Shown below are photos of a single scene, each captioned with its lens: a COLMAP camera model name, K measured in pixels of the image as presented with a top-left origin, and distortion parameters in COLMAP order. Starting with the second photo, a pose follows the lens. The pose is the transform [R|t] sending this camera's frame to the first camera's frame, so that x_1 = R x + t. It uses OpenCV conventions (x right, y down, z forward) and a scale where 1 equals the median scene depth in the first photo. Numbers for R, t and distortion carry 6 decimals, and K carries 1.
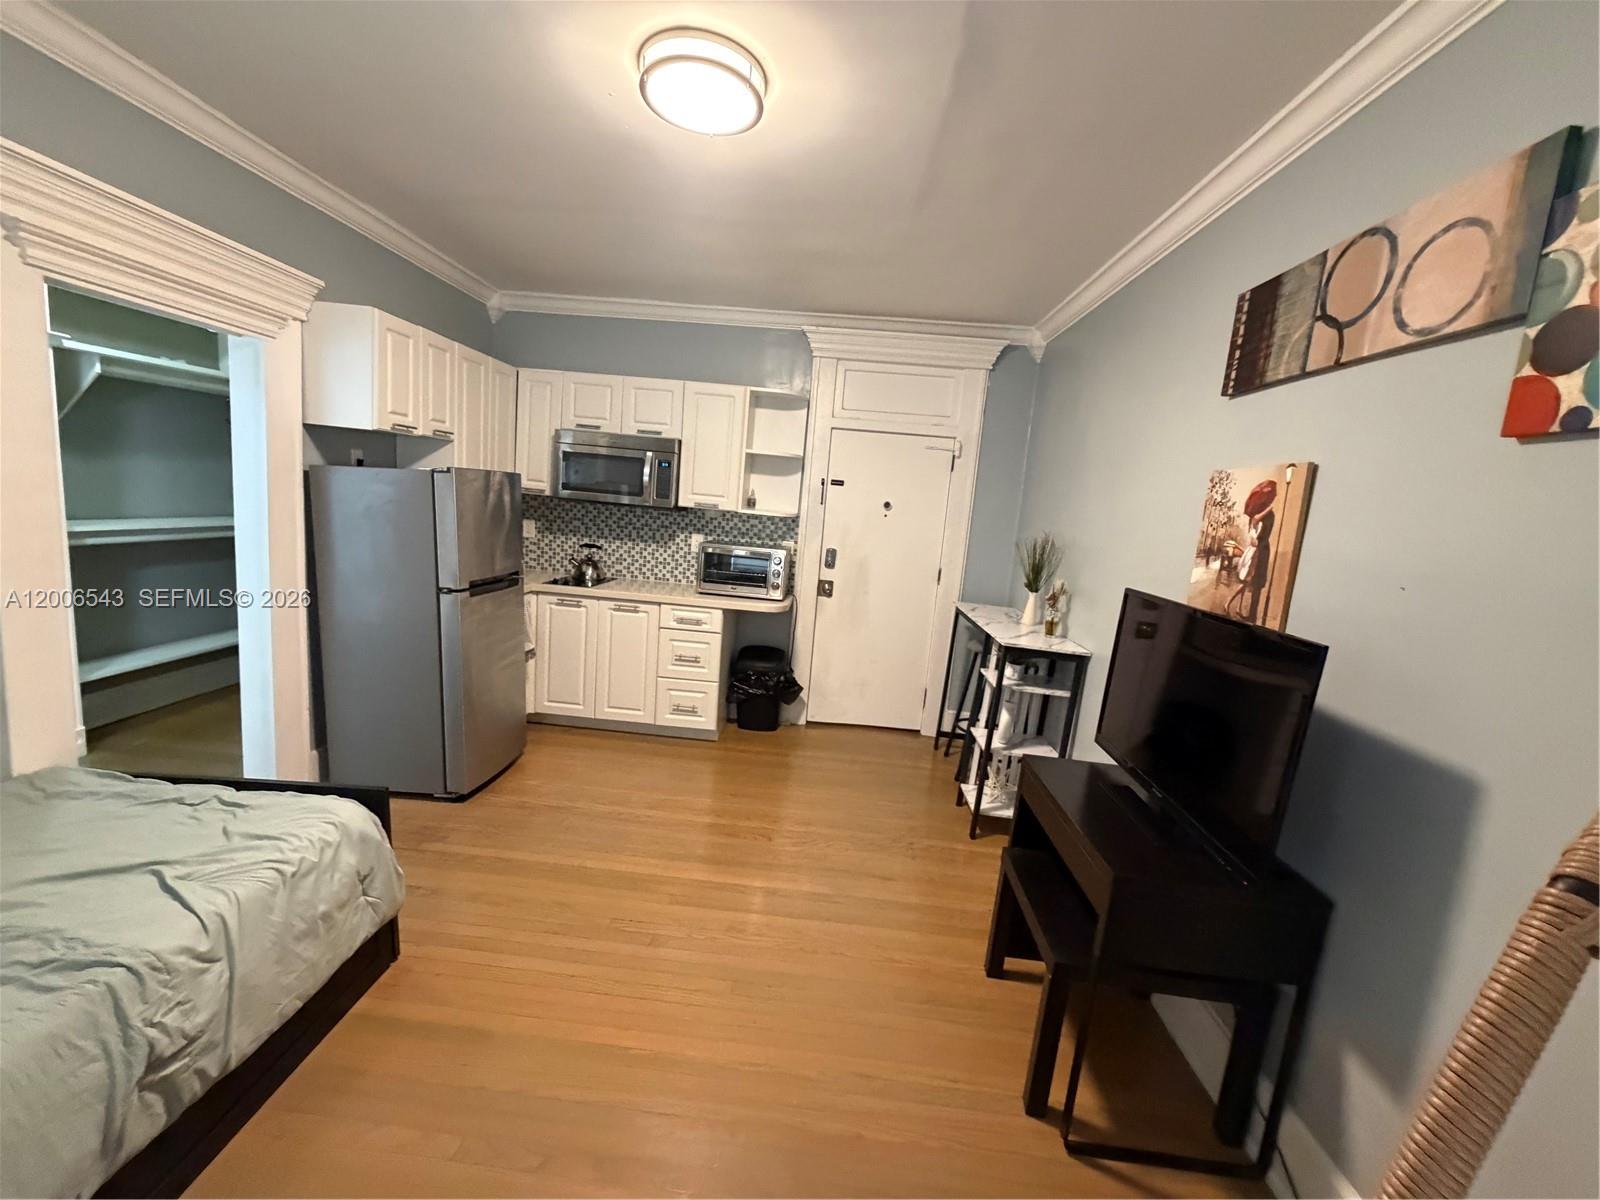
lens RADIAL K [[638.7, 0, 803.3], [0, 638.7, 597.7], [0, 0, 1]] dist [0.001272, 0.000160]
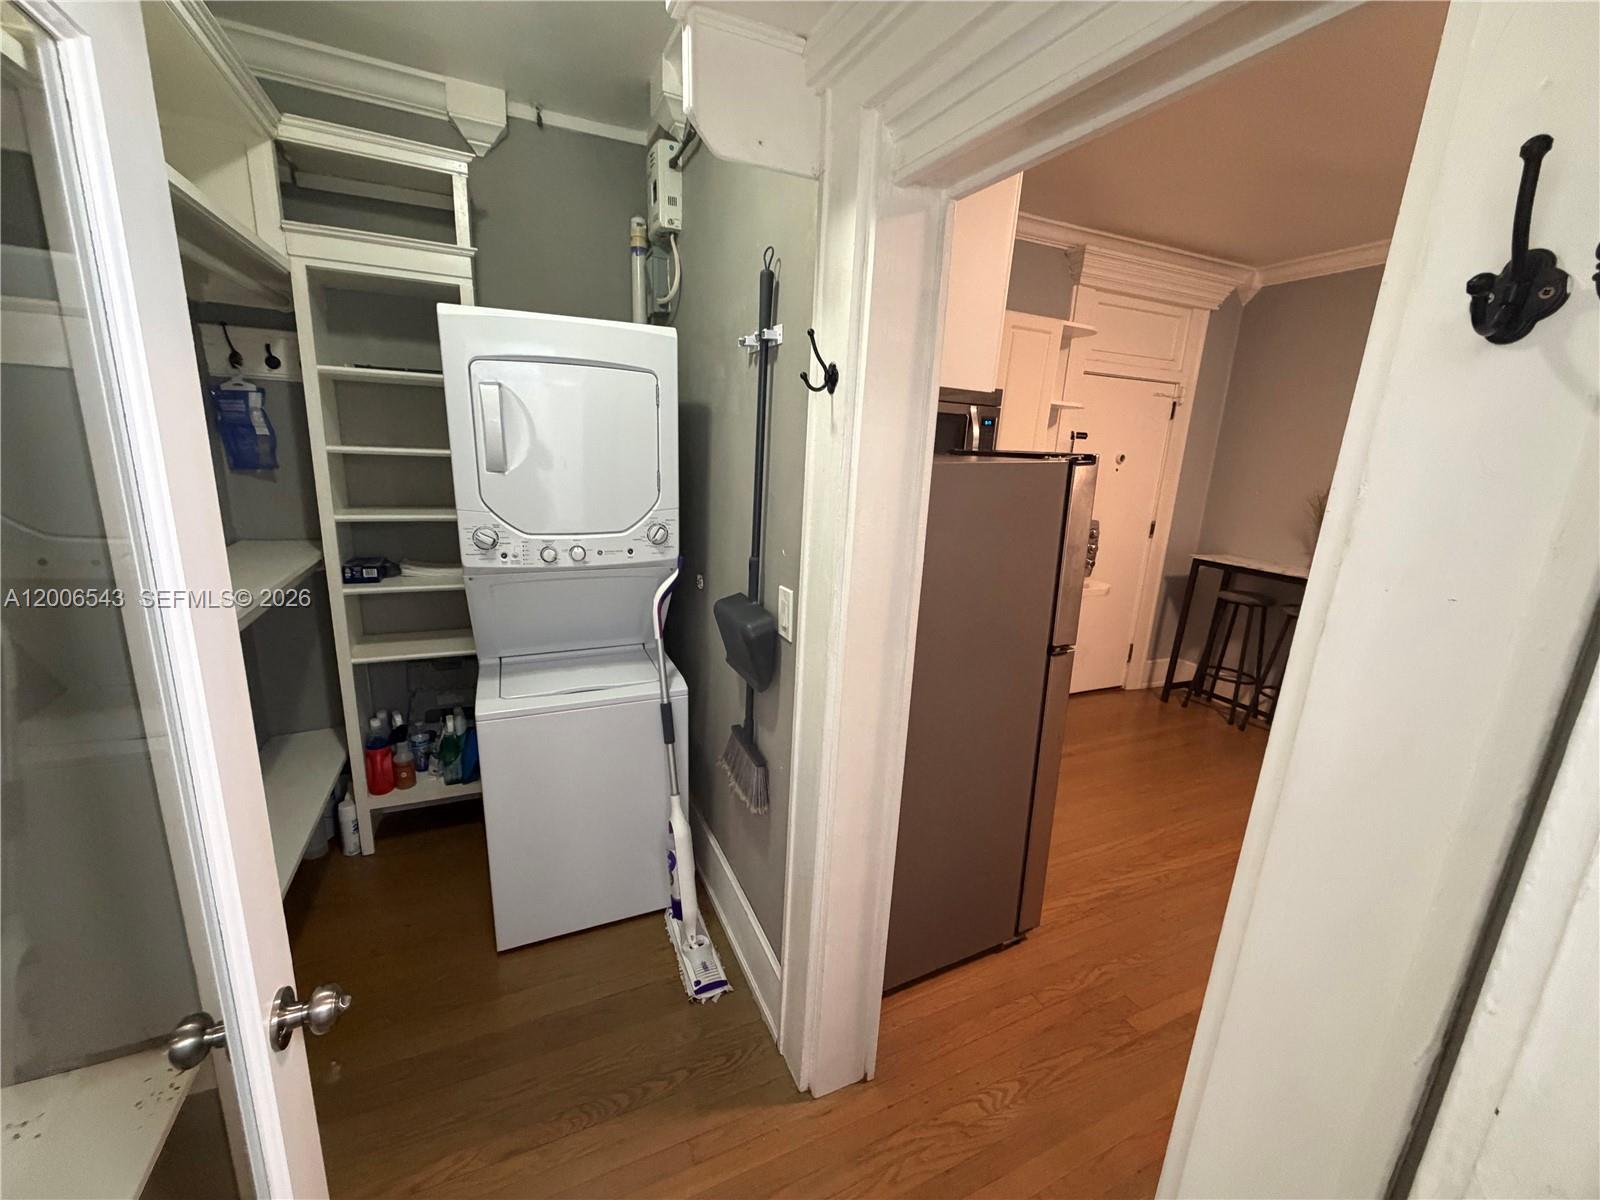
lens RADIAL K [[638.7, 0, 791.4], [0, 638.7, 600.1], [0, 0, 1]] dist [0.001272, 0.000160]
pose [[0.890204, -0.147979, 0.430858, -1.012324], [0.096375, 0.985540, 0.139364, -0.165722], [-0.445251, -0.082539, 0.891594, 0.524706]]
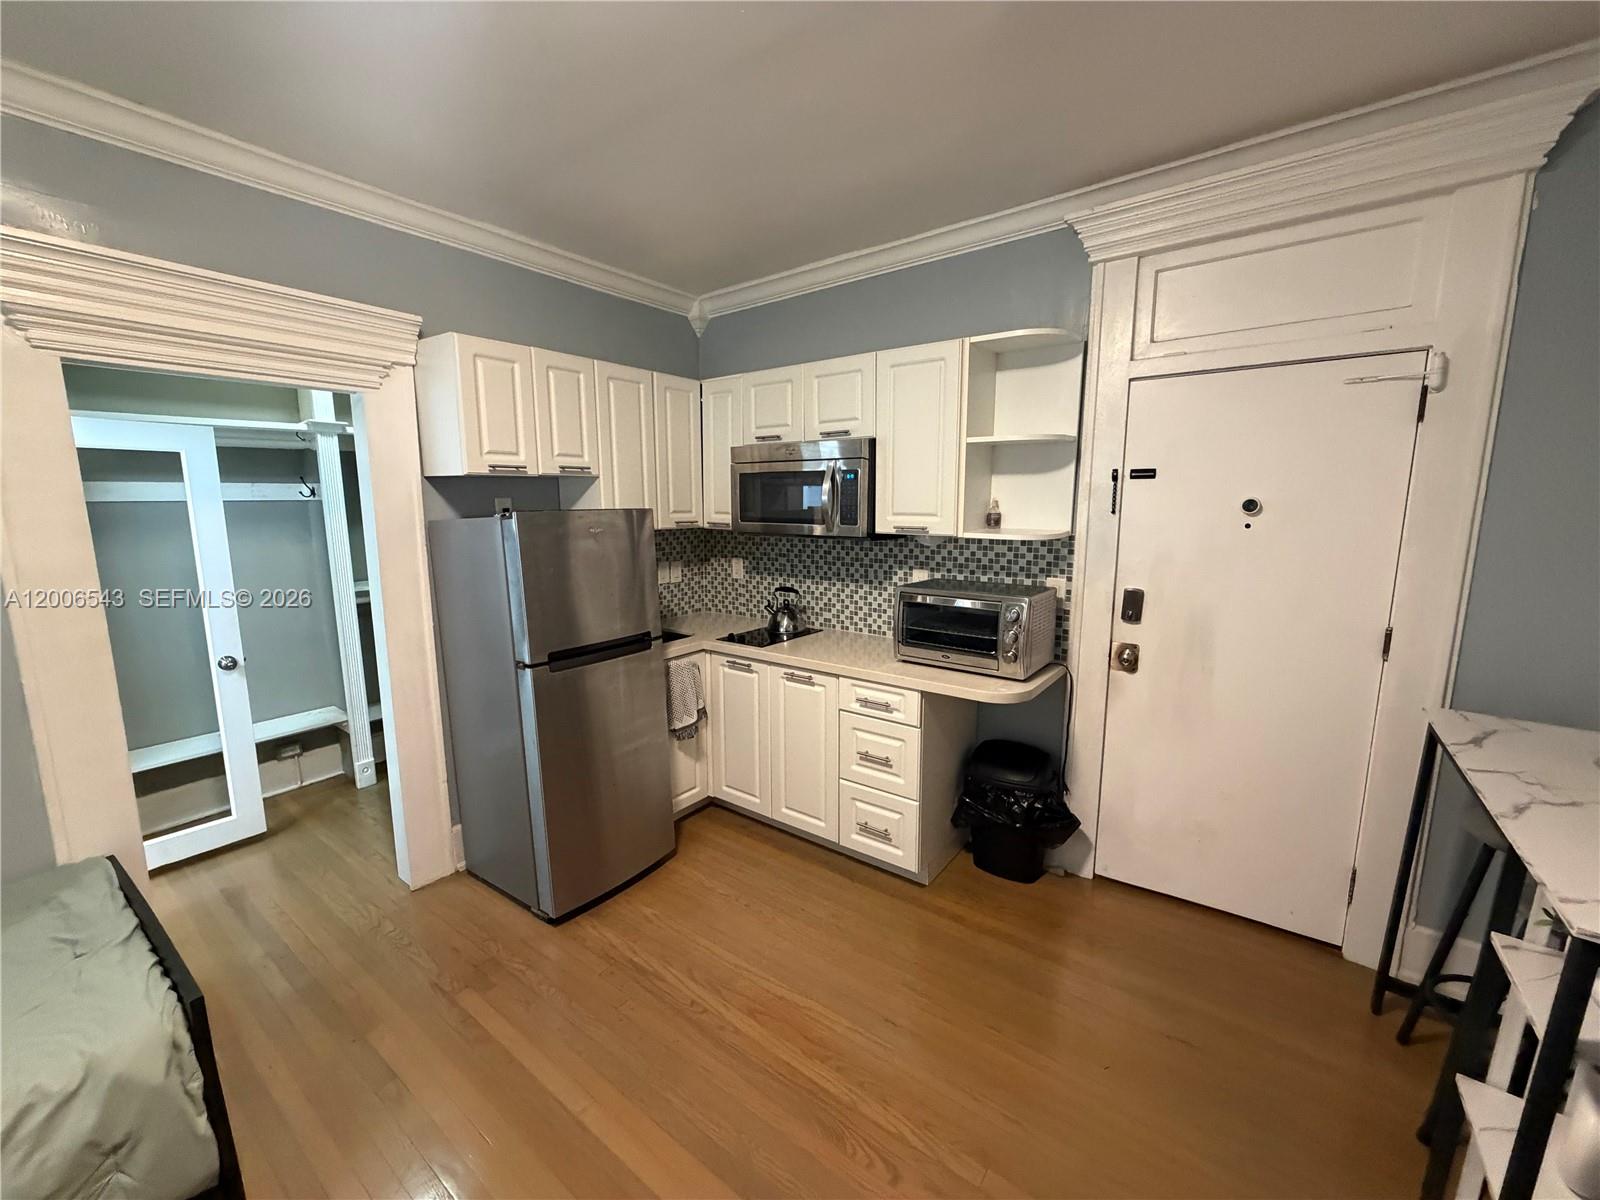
lens RADIAL K [[638.7, 0, 796.8], [0, 638.7, 600.1], [0, 0, 1]] dist [0.001272, 0.000160]
pose [[0.825031, -0.000662, -0.565087, 0.169343], [-0.009804, 0.999832, -0.015485, -0.078707], [0.565002, 0.018316, 0.824886, 0.504675]]
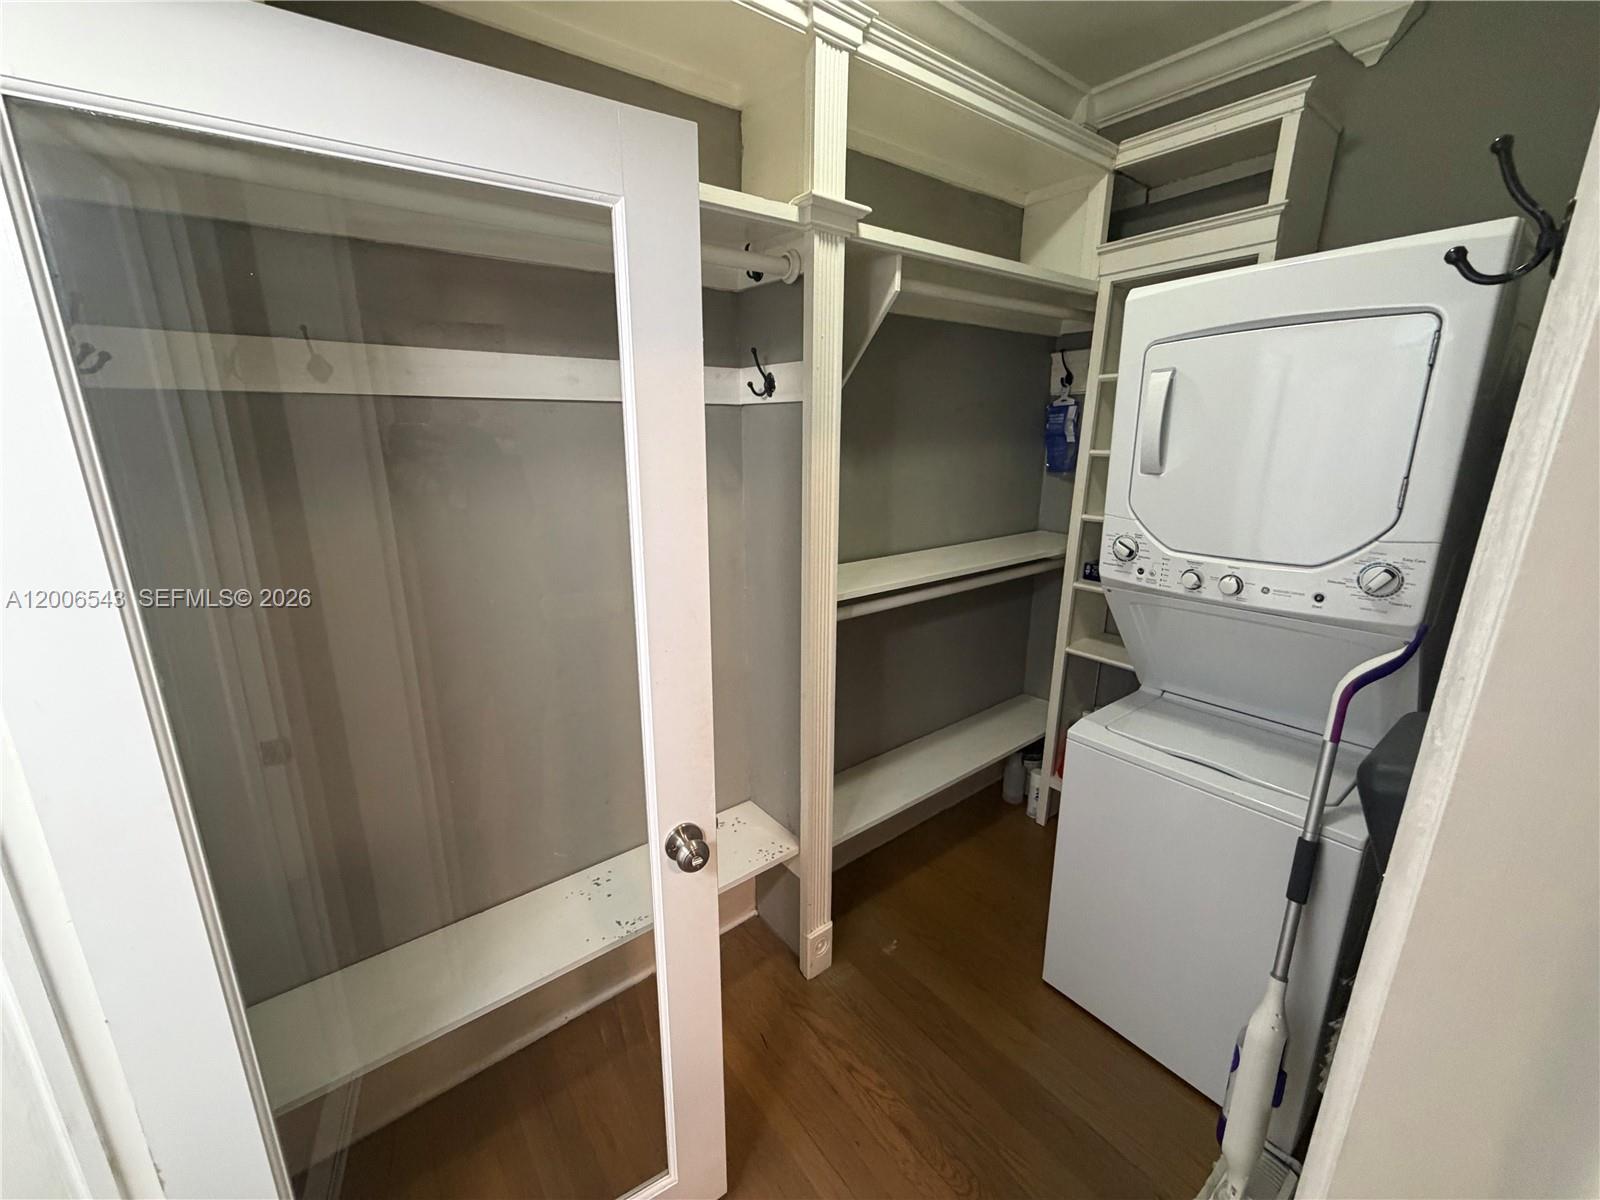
lens RADIAL K [[638.7, 0, 800.3], [0, 638.7, 599.0], [0, 0, 1]] dist [0.001272, 0.000160]
pose [[0.643617, 0.109028, -0.757542, -0.774854], [-0.060856, 0.993958, 0.091349, -0.157368], [0.762925, -0.012693, 0.646363, 0.637781]]
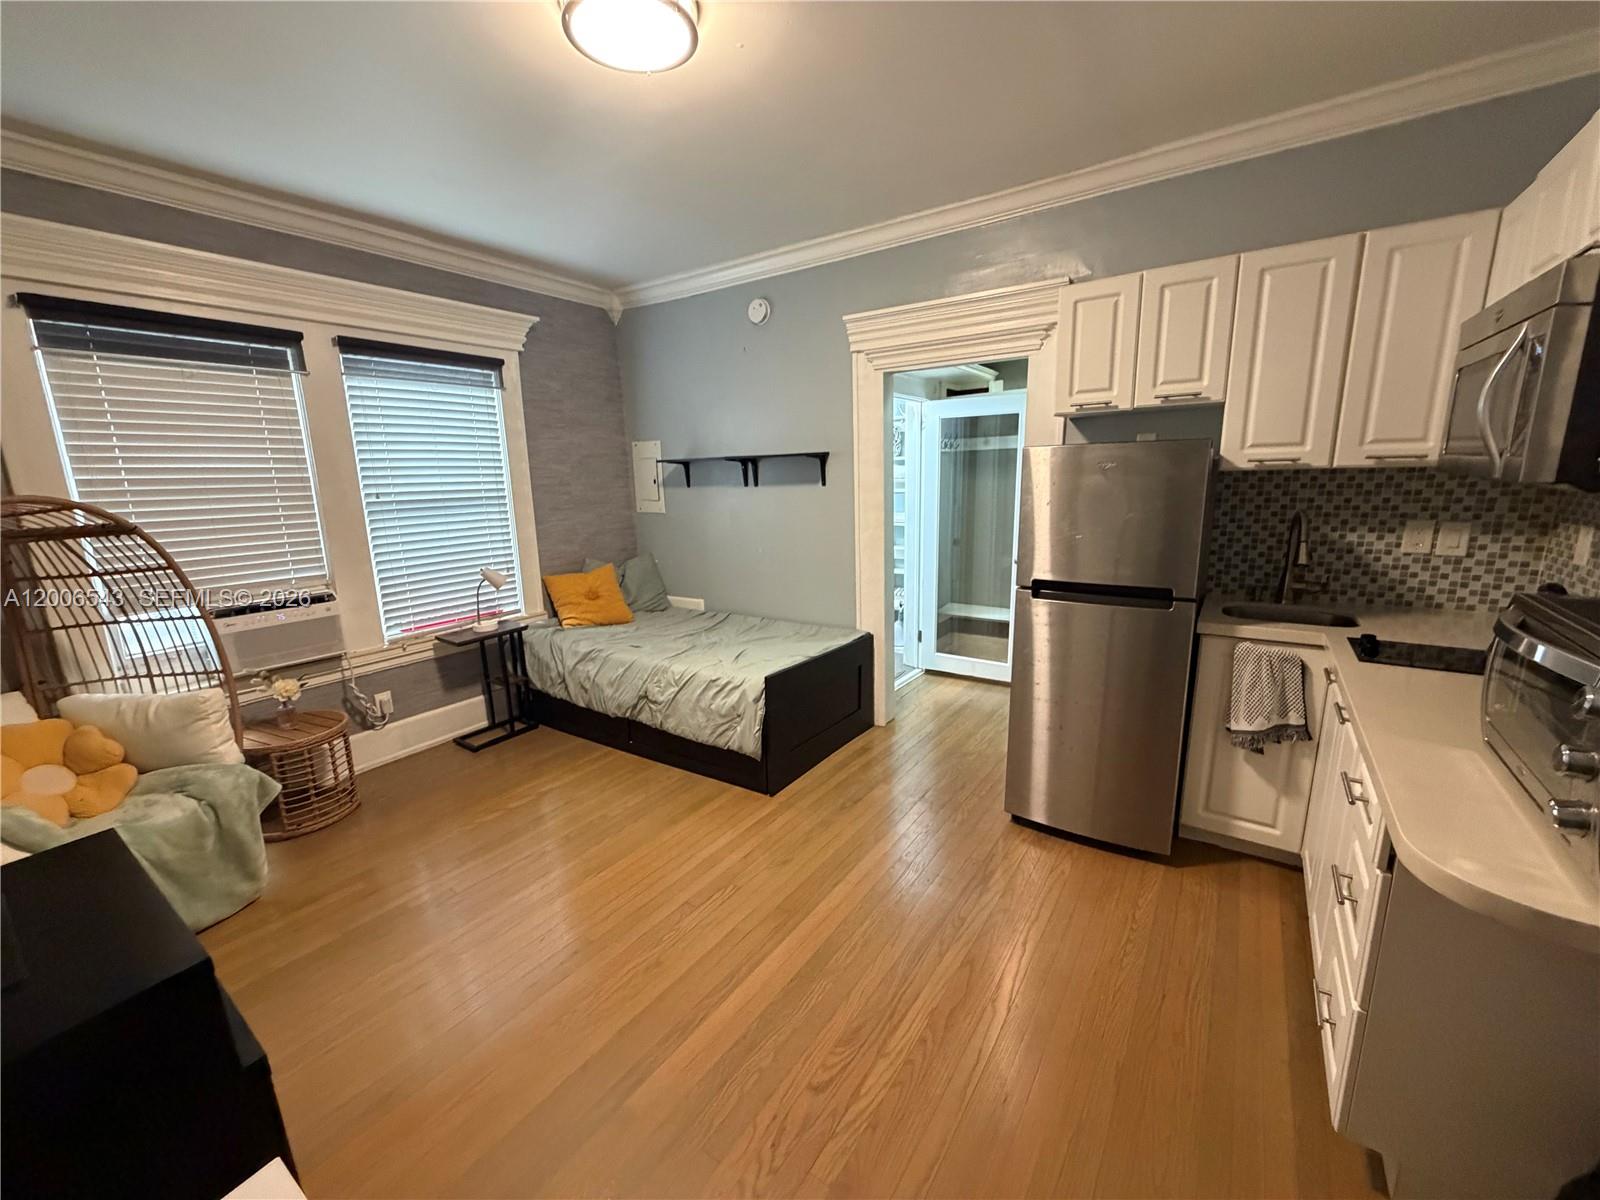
lens RADIAL K [[638.7, 0, 797.7], [0, 638.7, 603.0], [0, 0, 1]] dist [0.001272, 0.000160]
pose [[-0.525576, 0.110952, -0.843481, 0.355715], [-0.140367, 0.966562, 0.214606, -0.130041], [0.839087, 0.231188, -0.492427, 1.125491]]
